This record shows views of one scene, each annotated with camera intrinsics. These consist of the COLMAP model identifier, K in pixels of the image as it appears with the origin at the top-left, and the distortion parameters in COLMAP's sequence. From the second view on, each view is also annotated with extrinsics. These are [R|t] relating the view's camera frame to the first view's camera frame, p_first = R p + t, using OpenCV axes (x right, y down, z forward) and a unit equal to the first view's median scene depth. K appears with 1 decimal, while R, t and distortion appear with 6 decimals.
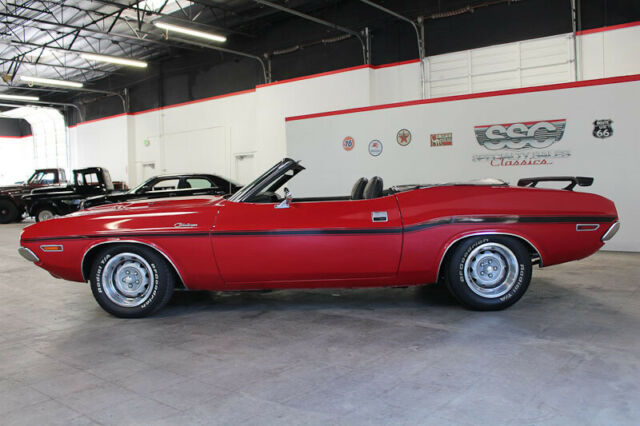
lens RADIAL K [[550.6, 0, 324.8], [0, 550.6, 211.3], [0, 0, 1]] dist [-0.060501, 0.002491]
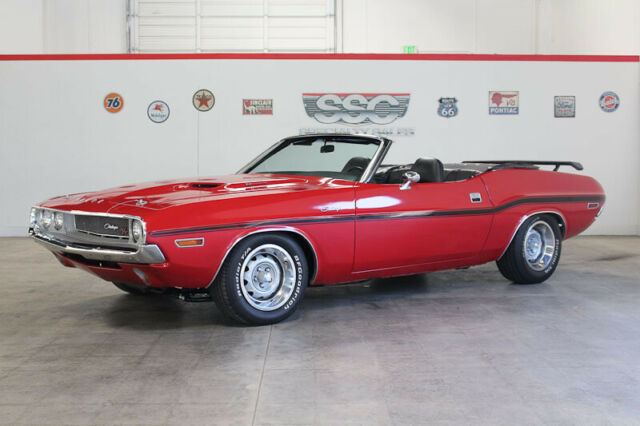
lens RADIAL K [[879.6, 0, 316.4], [0, 879.6, 215.7], [0, 0, 1]] dist [-0.066461, 0.000000]
pose [[0.779320, -0.021240, 0.626267, -0.549182], [0.013137, 0.999760, 0.017560, 0.005033], [-0.626489, -0.005458, 0.779411, -0.039286]]
